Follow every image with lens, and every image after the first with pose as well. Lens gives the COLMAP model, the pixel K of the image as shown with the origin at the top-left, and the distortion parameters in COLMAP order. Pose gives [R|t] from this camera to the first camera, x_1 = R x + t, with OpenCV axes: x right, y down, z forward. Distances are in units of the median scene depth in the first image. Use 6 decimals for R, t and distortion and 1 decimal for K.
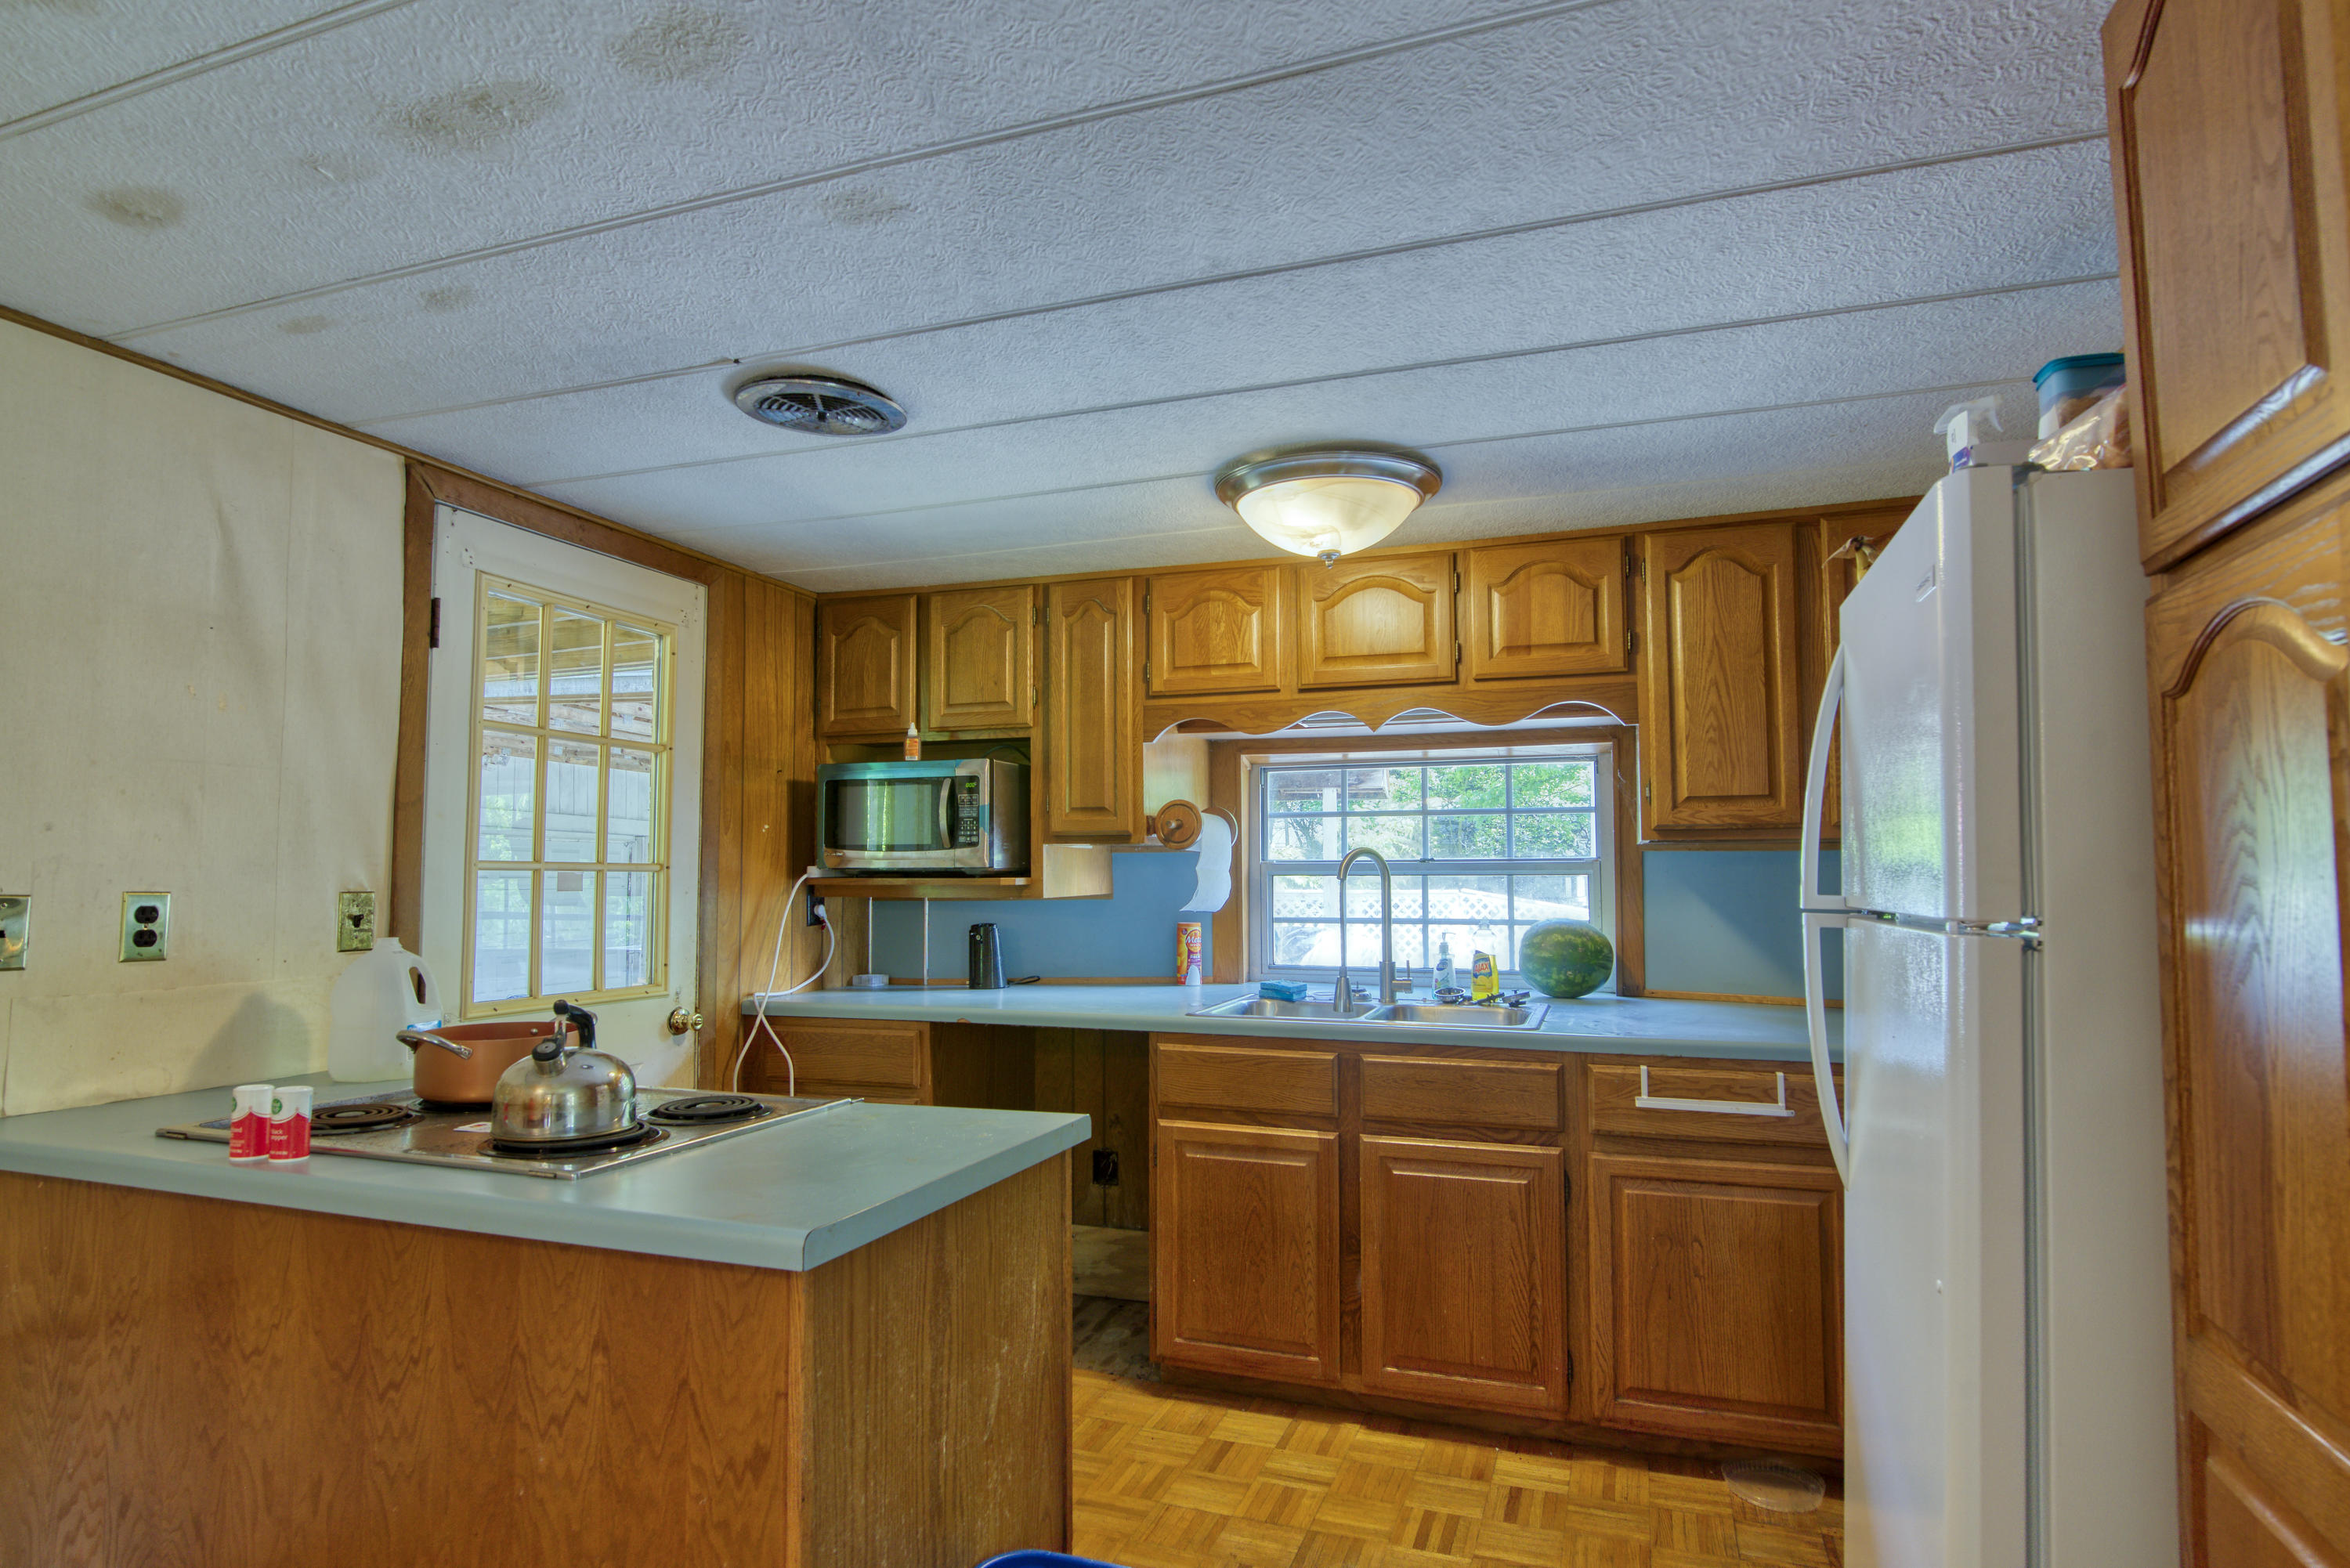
lens RADIAL K [[1246.1, 0, 1183.0], [0, 1246.1, 790.4], [0, 0, 1]] dist [-0.015734, -0.000661]
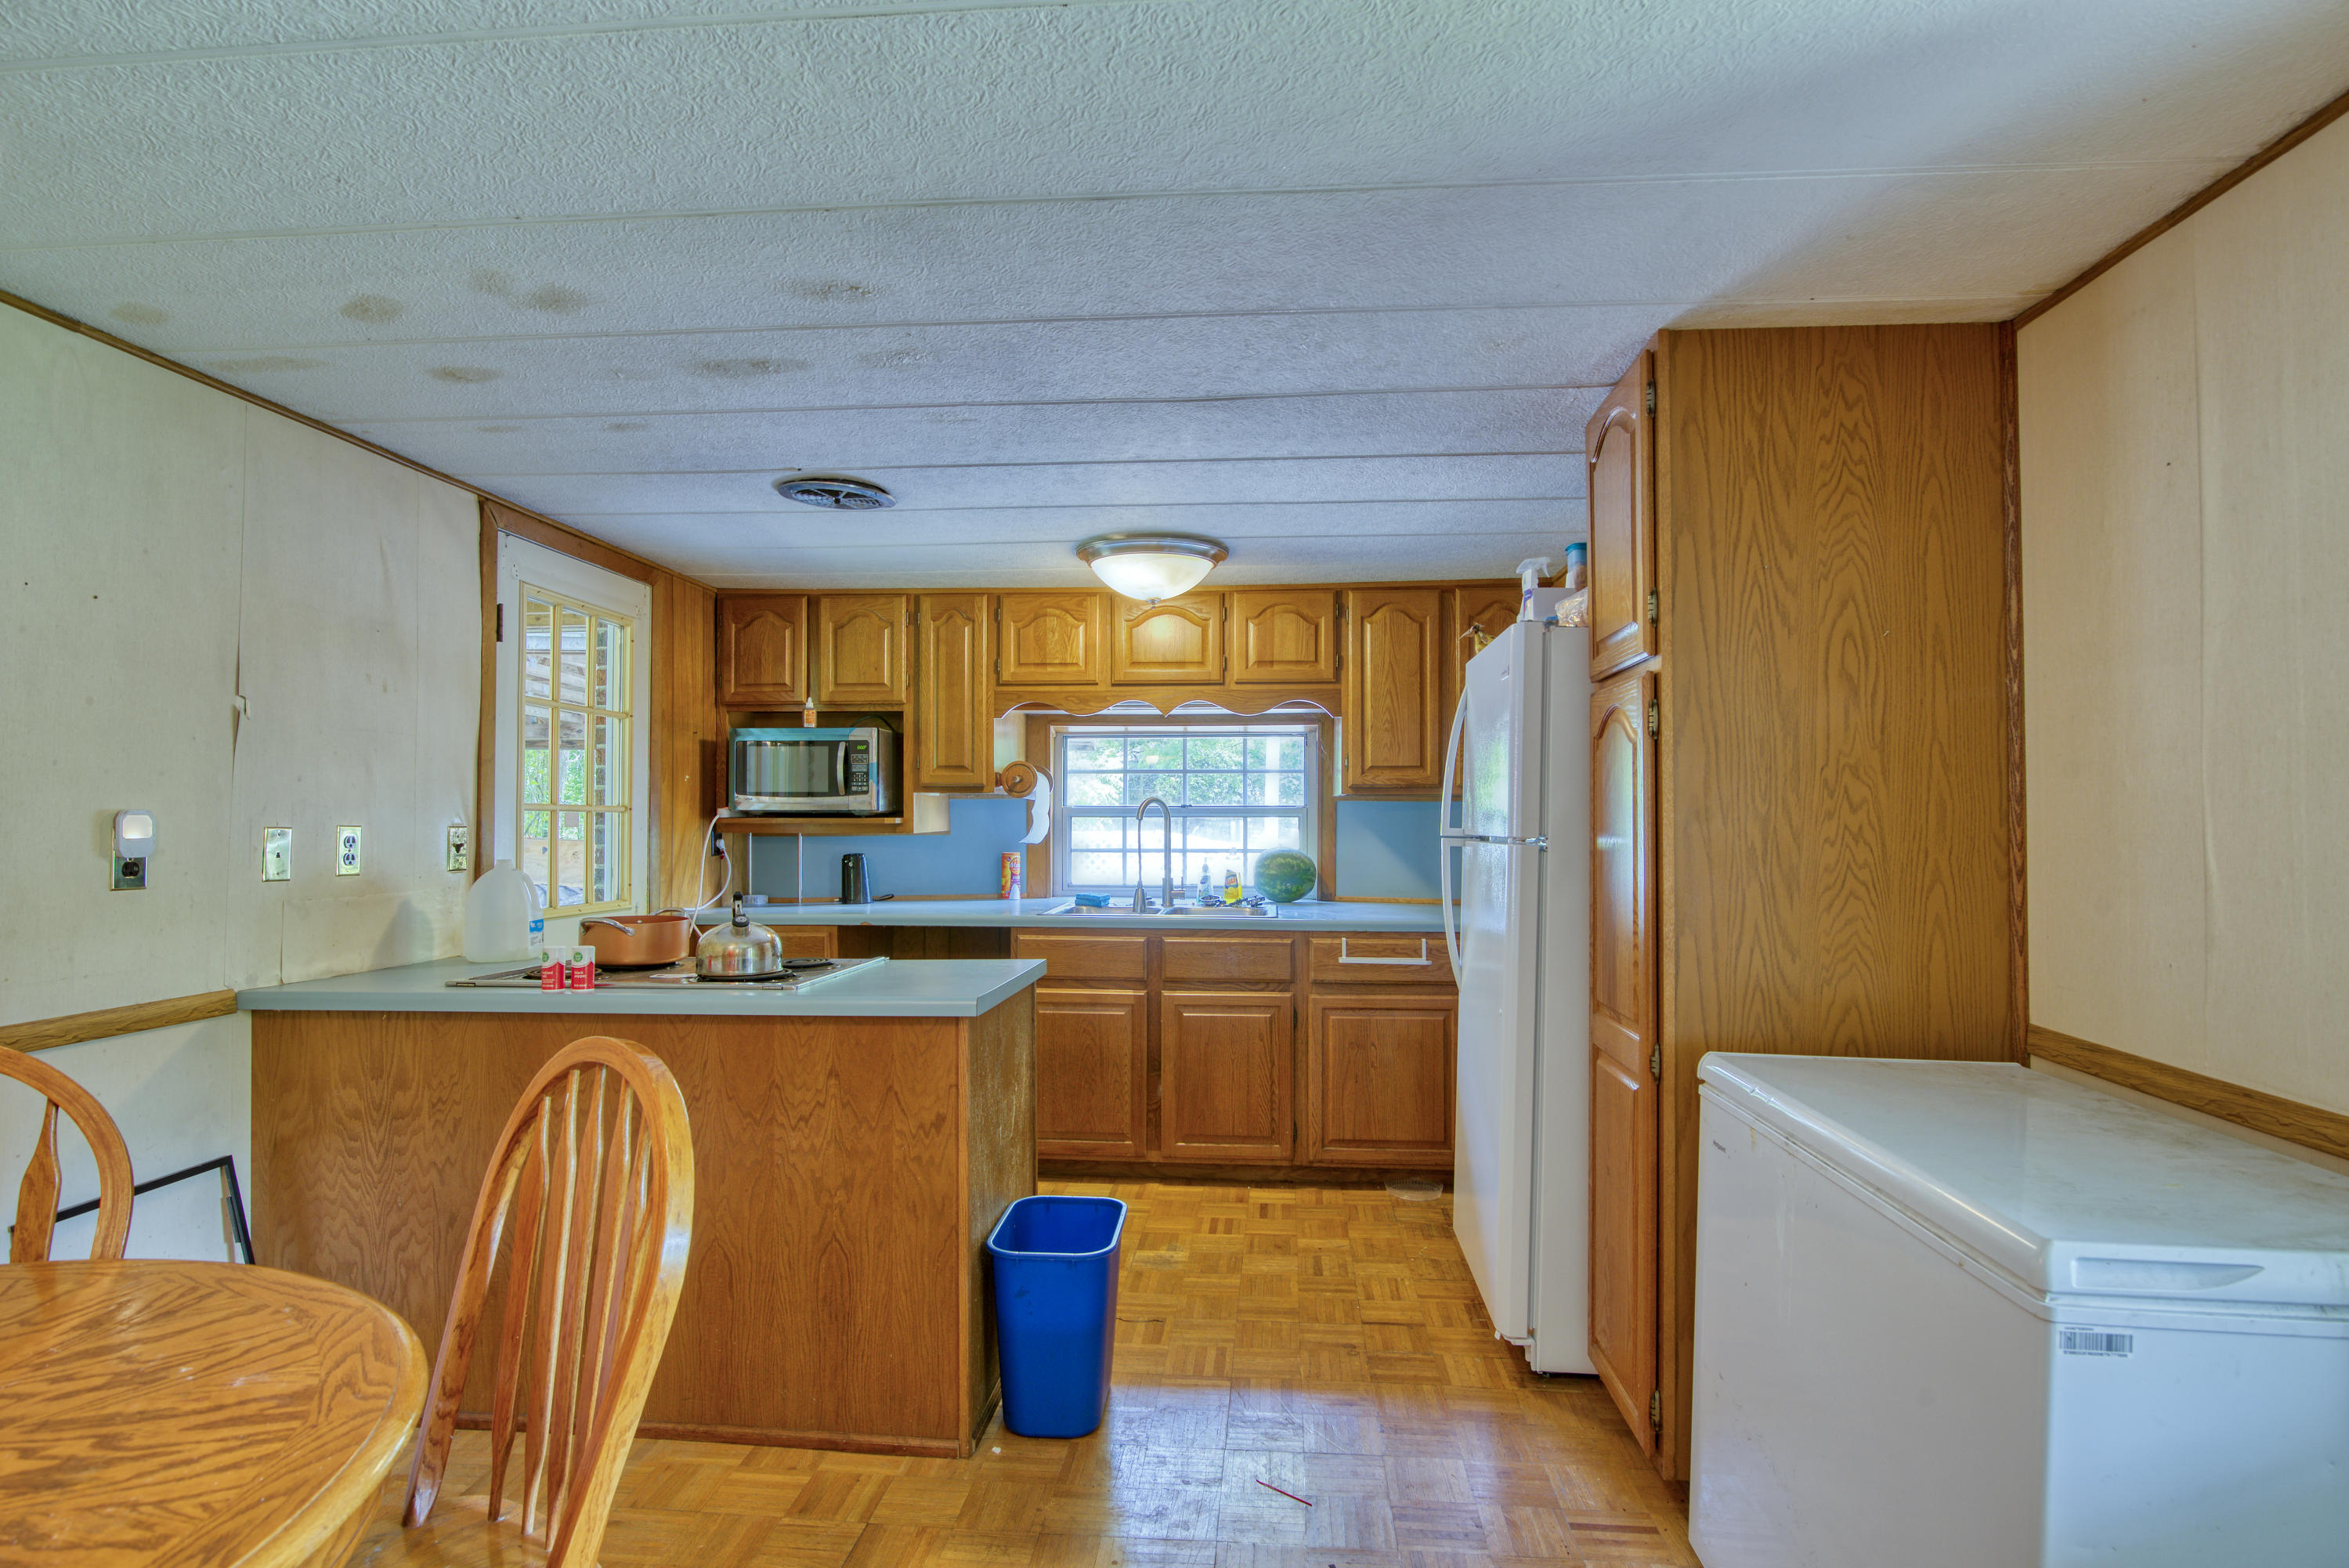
lens RADIAL K [[1245.7, 0, 1182.5], [0, 1245.7, 790.4], [0, 0, 1]] dist [-0.015734, -0.000661]
pose [[0.964015, 0.008865, 0.265700, -0.233282], [-0.020768, 0.998901, 0.042024, -0.025637], [-0.265036, -0.046030, 0.963139, -0.431335]]
